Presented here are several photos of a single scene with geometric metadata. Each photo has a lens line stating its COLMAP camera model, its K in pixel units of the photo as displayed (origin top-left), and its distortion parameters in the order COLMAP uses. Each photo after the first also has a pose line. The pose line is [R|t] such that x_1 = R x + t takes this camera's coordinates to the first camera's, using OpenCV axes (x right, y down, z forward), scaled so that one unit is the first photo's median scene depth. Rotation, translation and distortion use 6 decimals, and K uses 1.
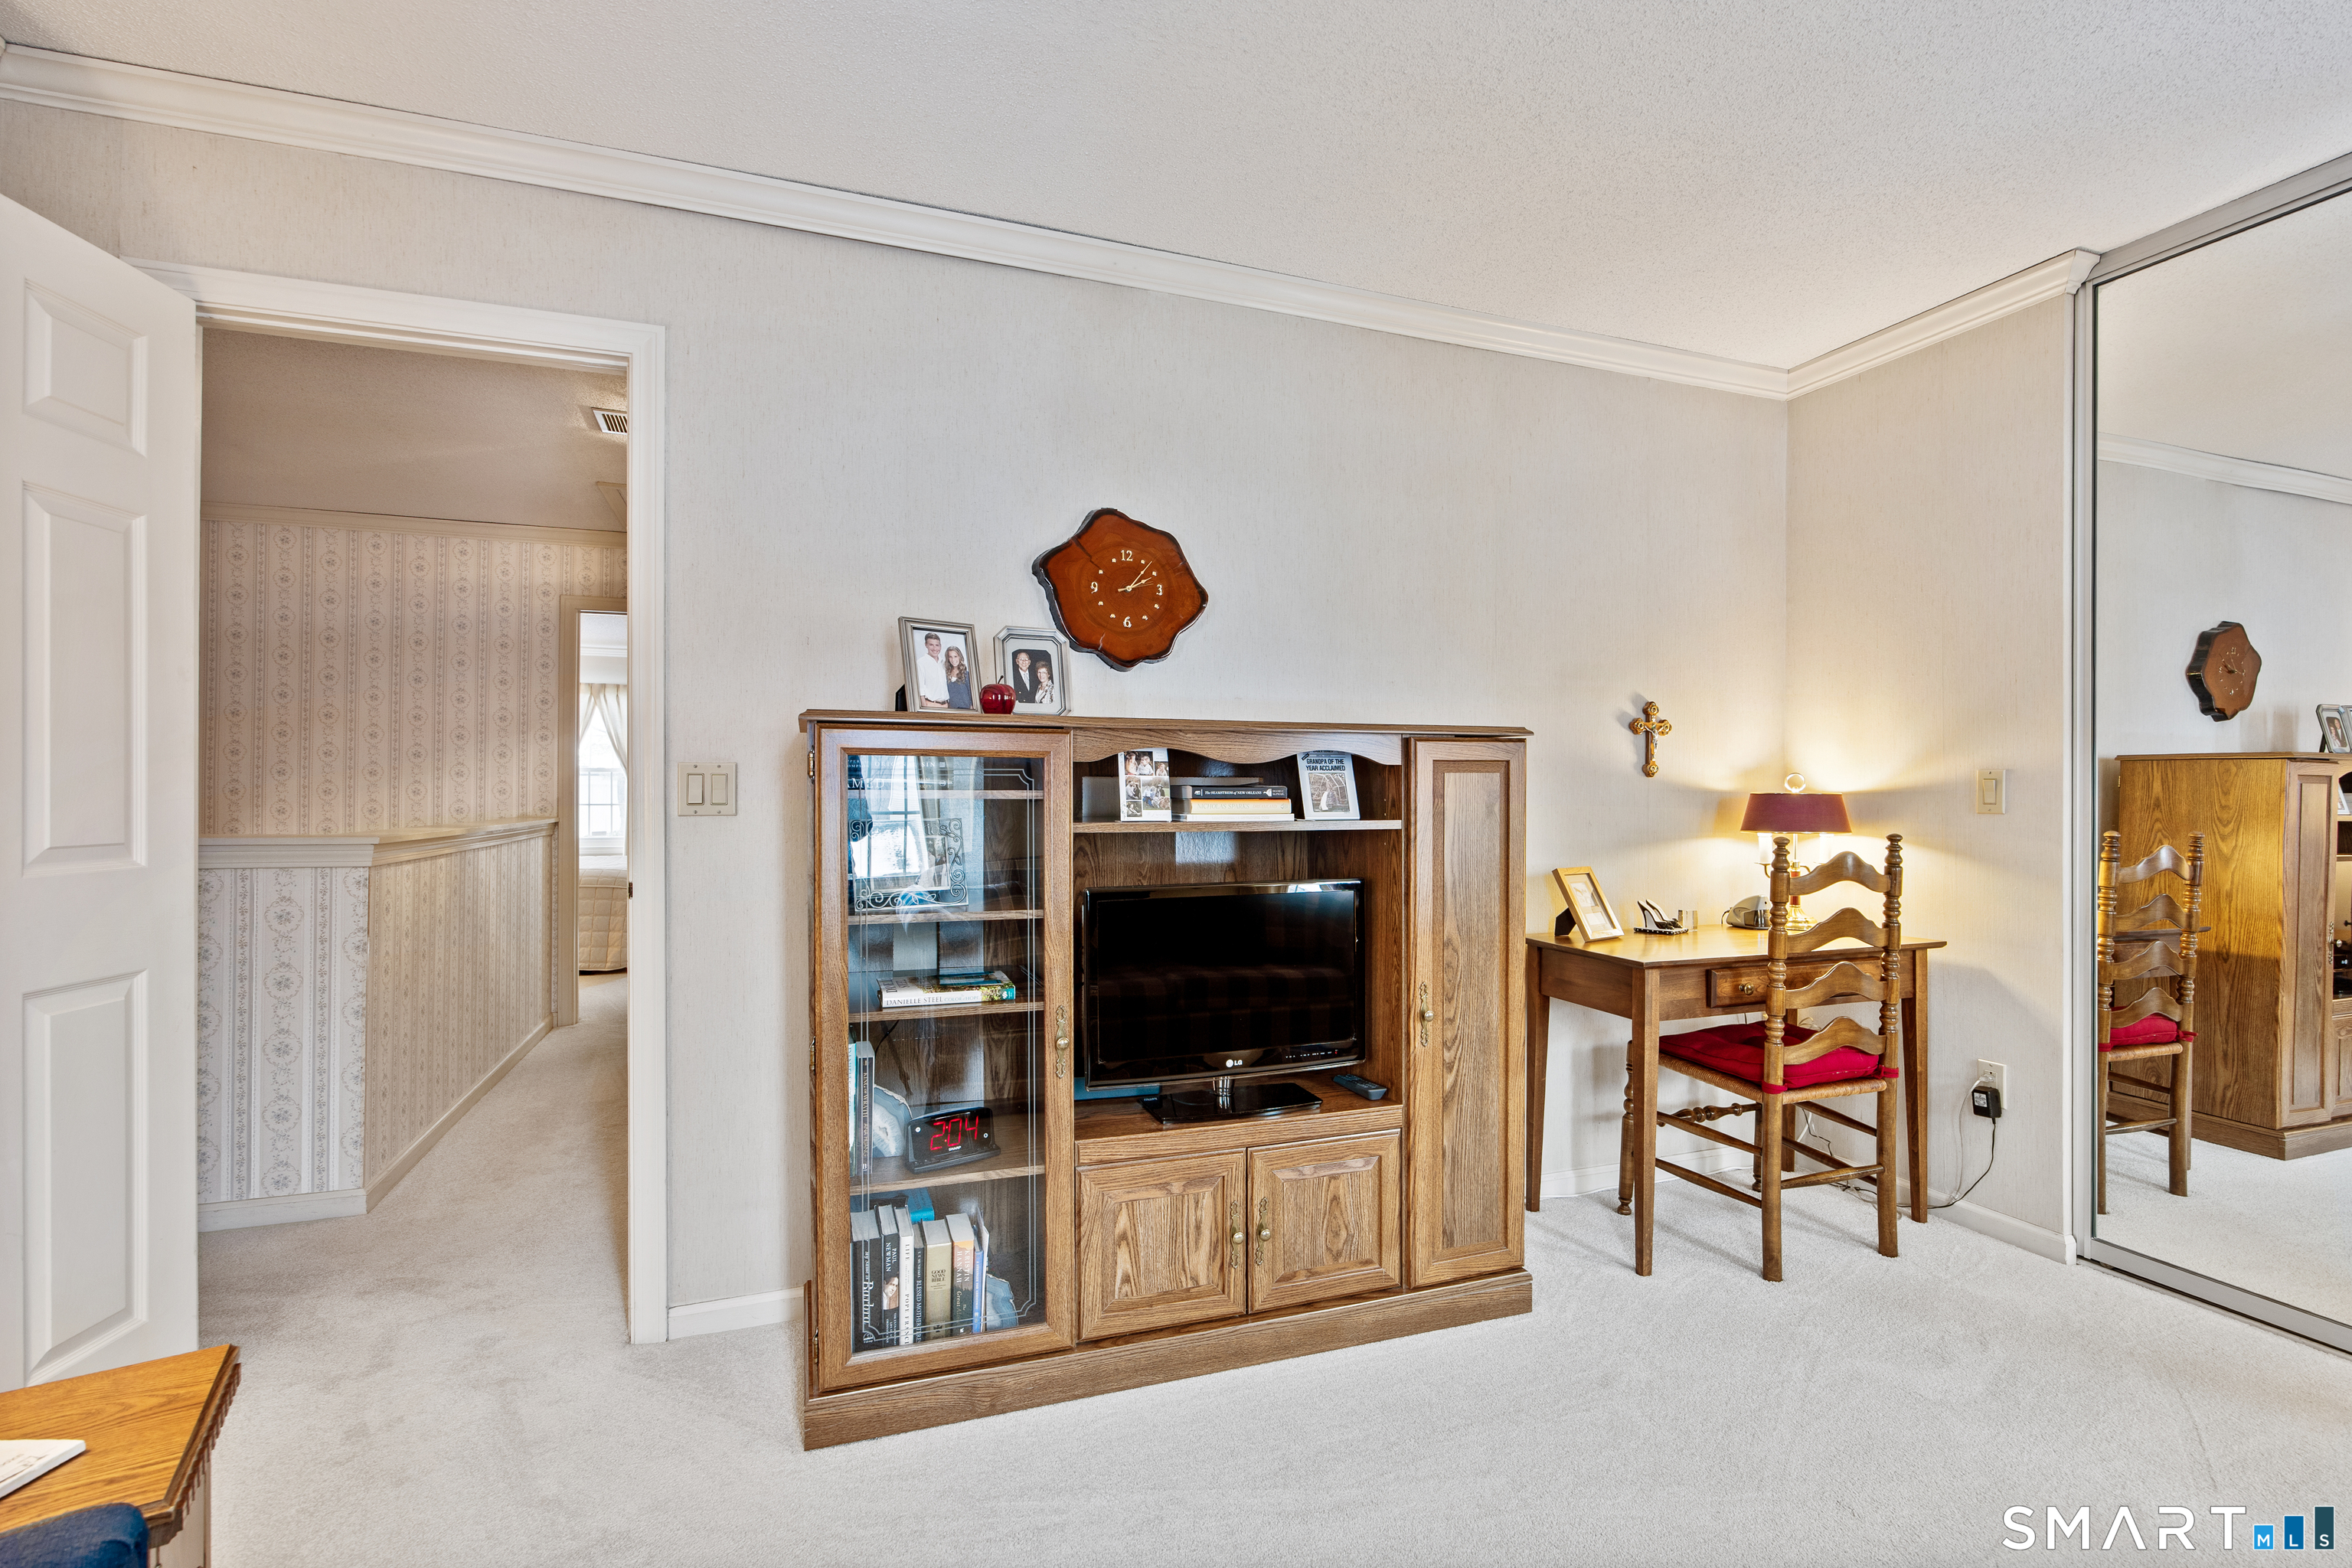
lens RADIAL K [[1082.8, 0, 1196.1], [0, 1082.8, 797.3], [0, 0, 1]] dist [-0.017797, 0.001994]
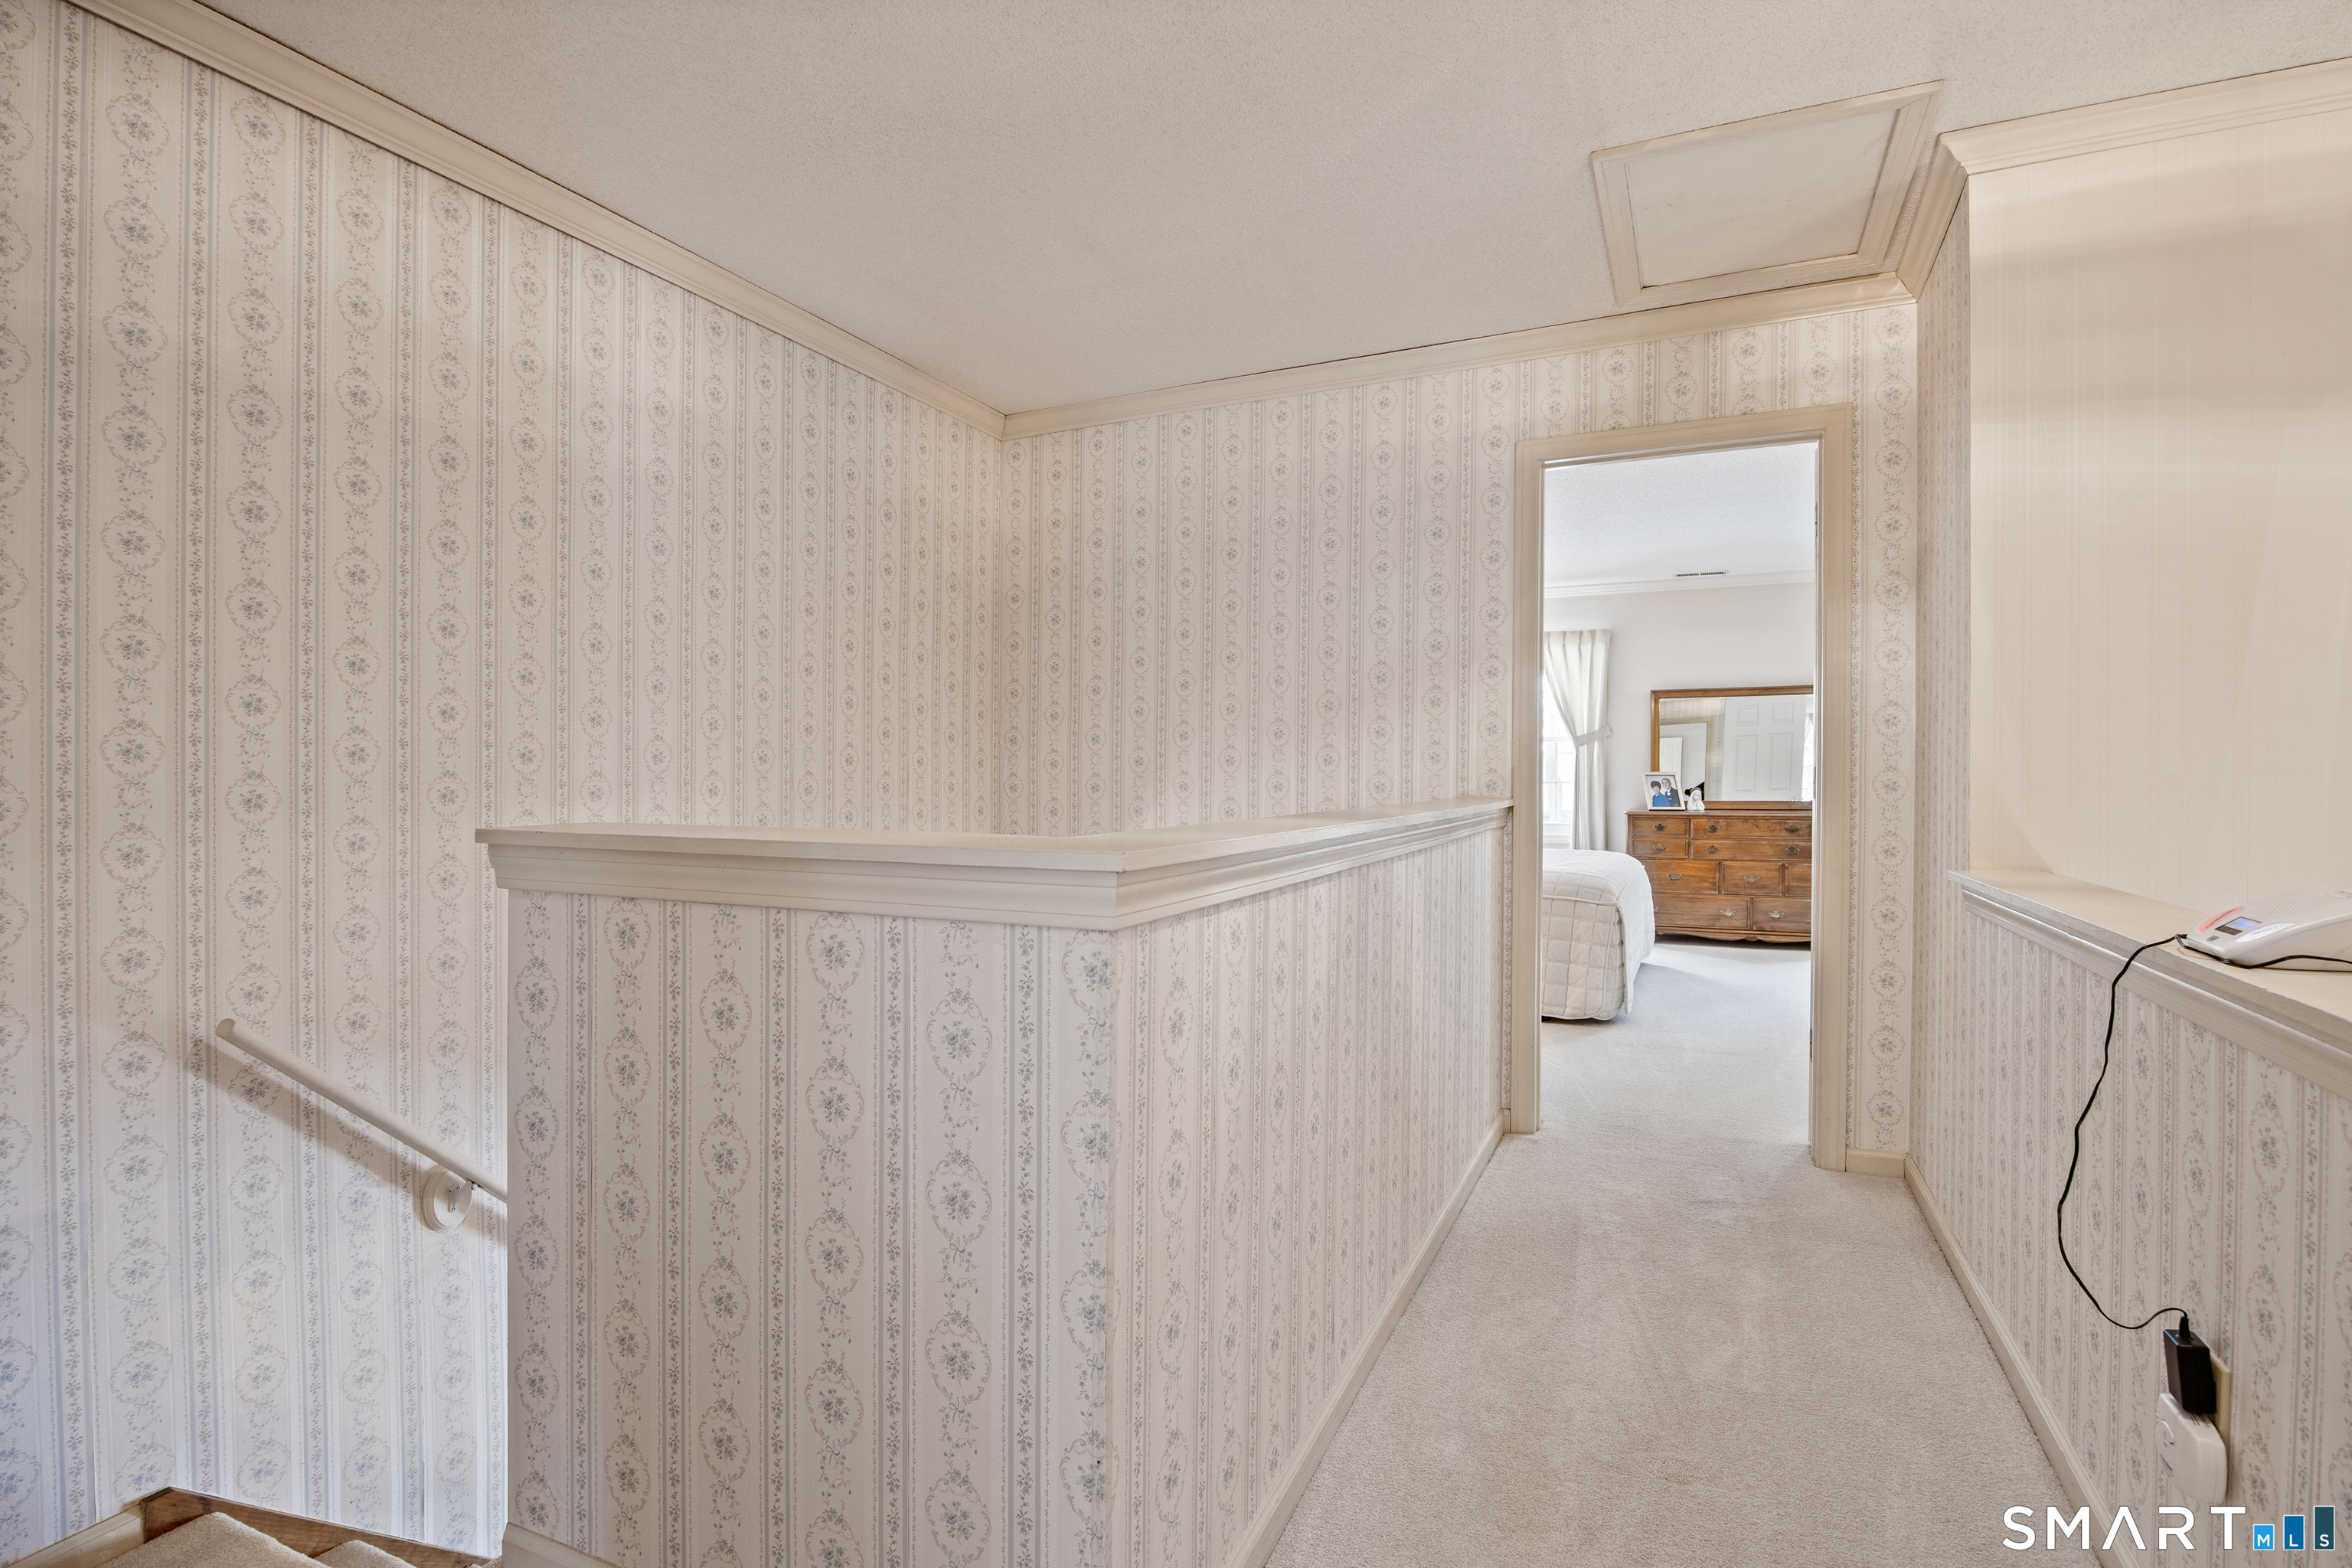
lens RADIAL K [[1082.8, 0, 1197.4], [0, 1082.8, 795.6], [0, 0, 1]] dist [-0.017797, 0.001994]
pose [[0.701046, 0.009621, -0.713051, -0.285299], [0.001913, 0.999880, 0.015372, 0.007186], [0.713114, -0.012140, 0.700943, 0.447711]]
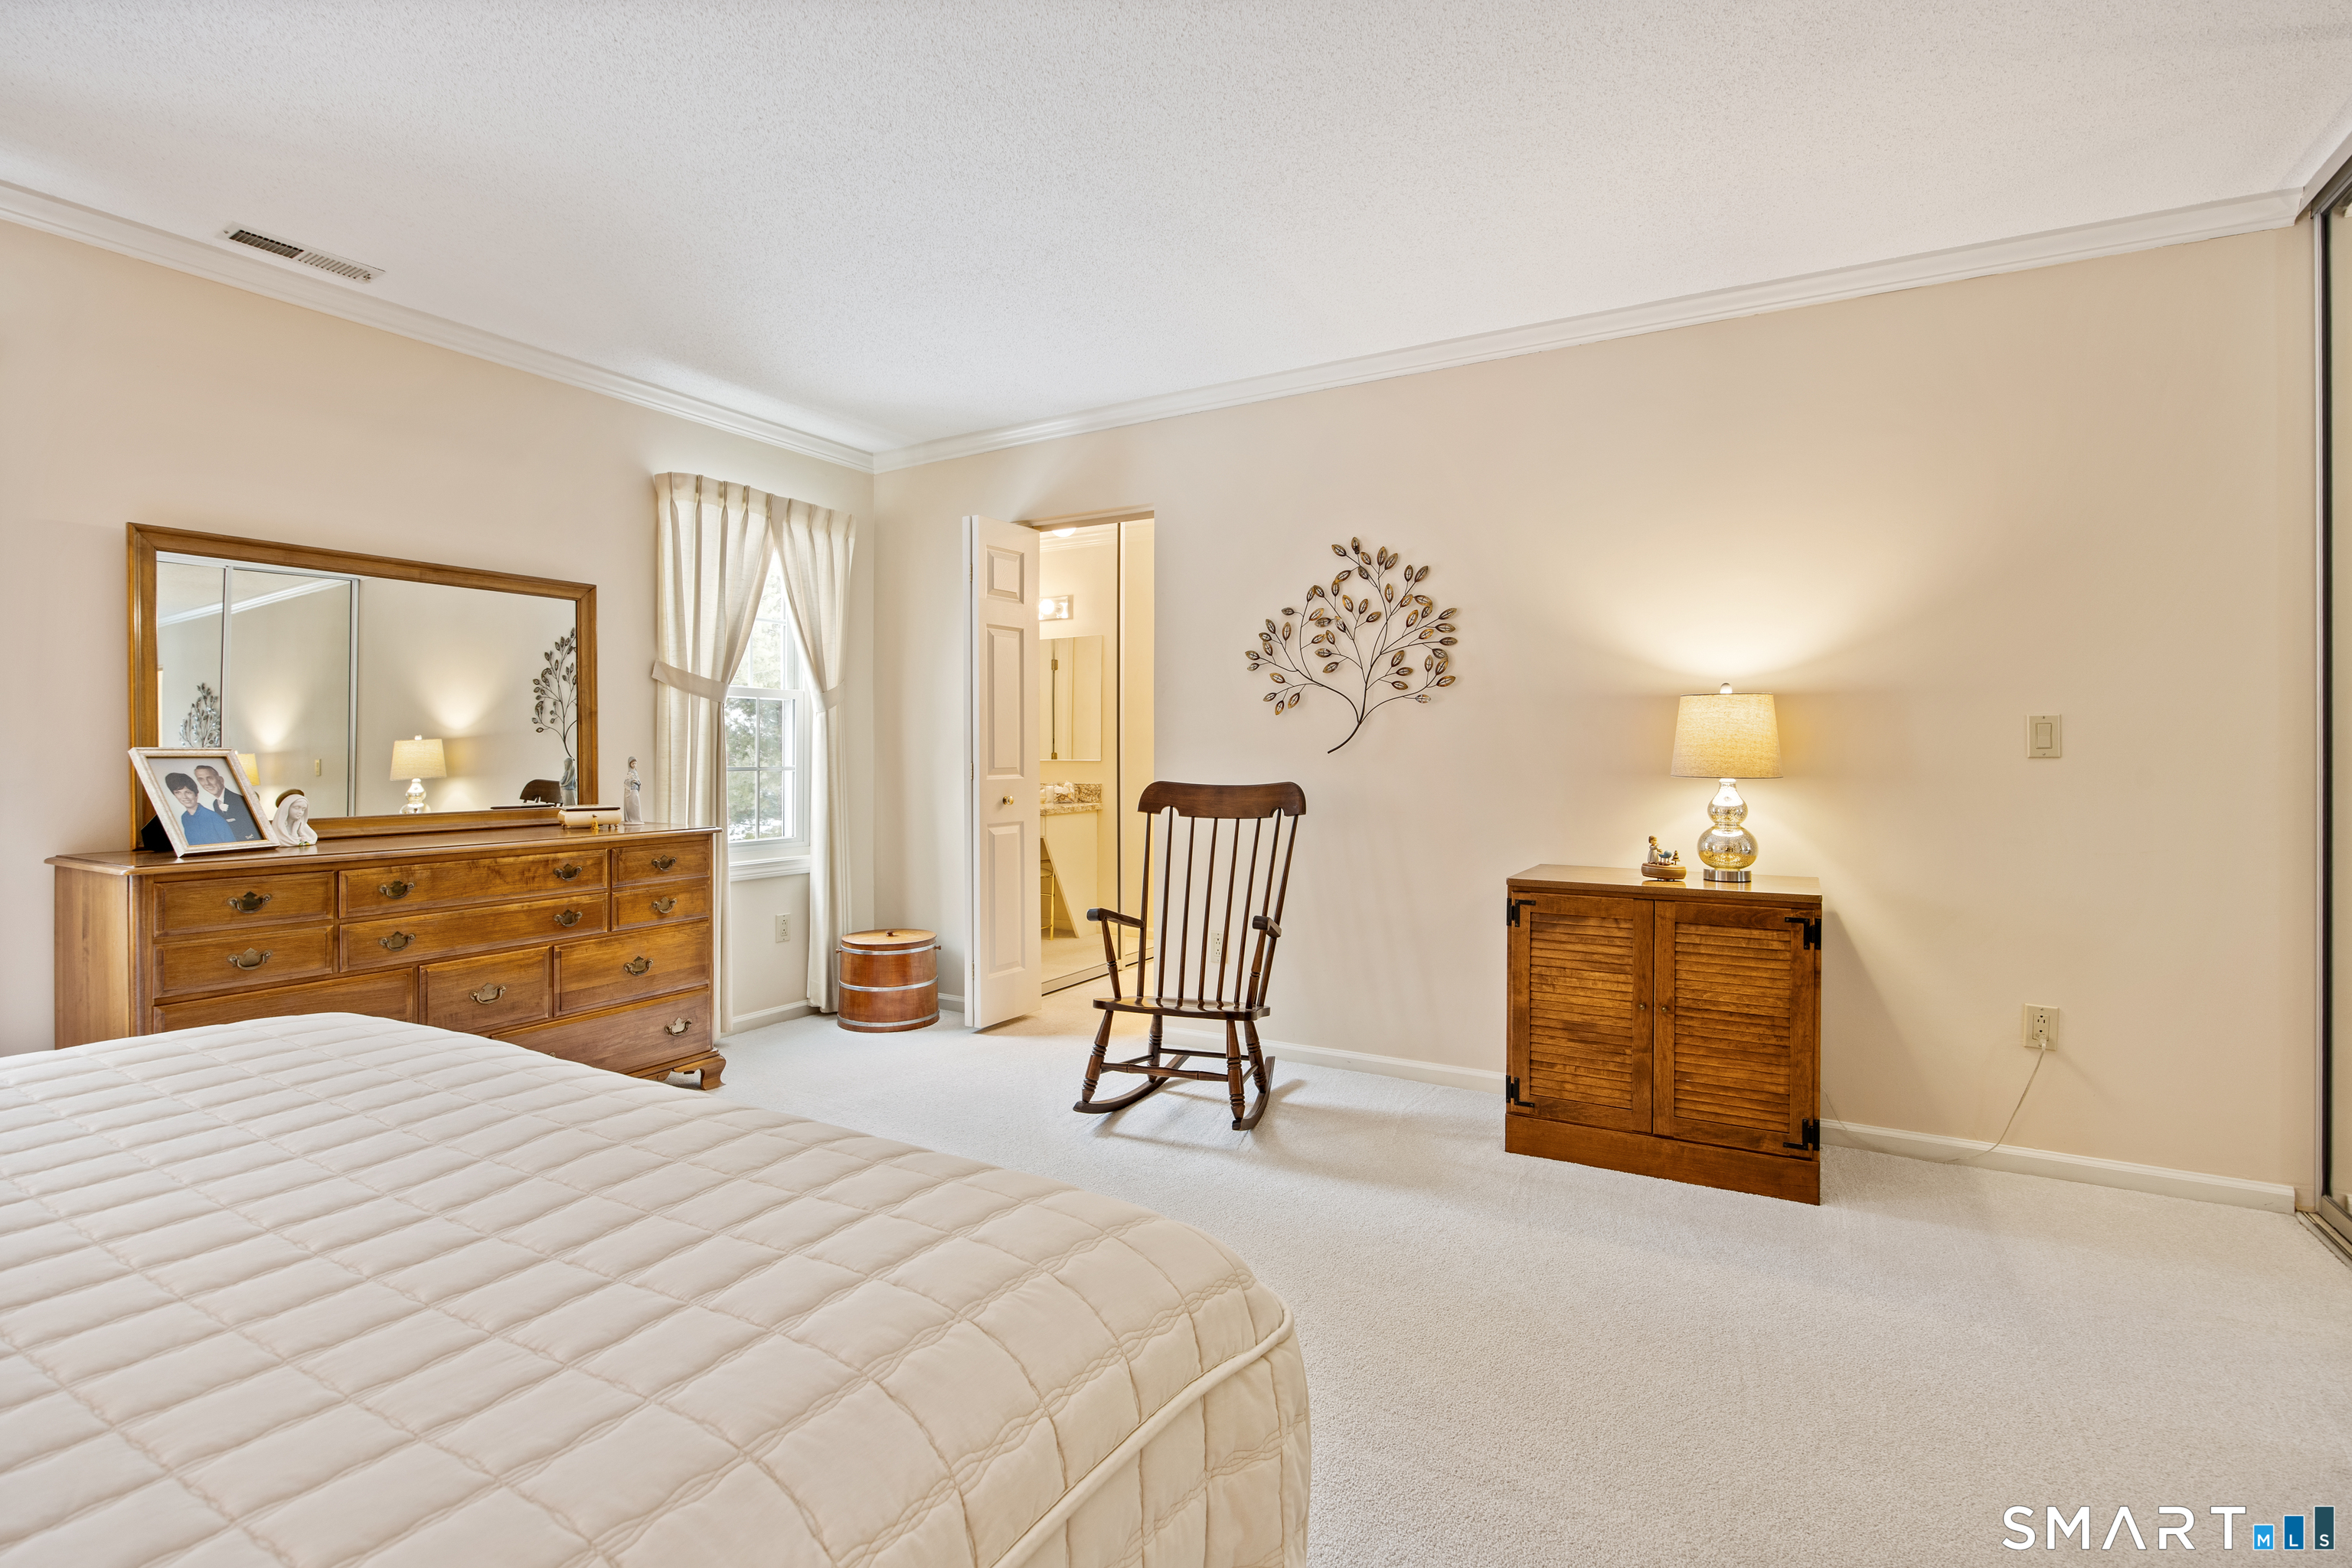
lens RADIAL K [[1082.8, 0, 1206.5], [0, 1082.8, 740.2], [0, 0, 1]] dist [-0.017797, 0.001994]
pose [[0.760841, 0.008118, 0.648887, -0.534546], [-0.002399, 0.999950, -0.009698, 0.003491], [-0.648934, 0.005822, 0.760823, 0.774830]]
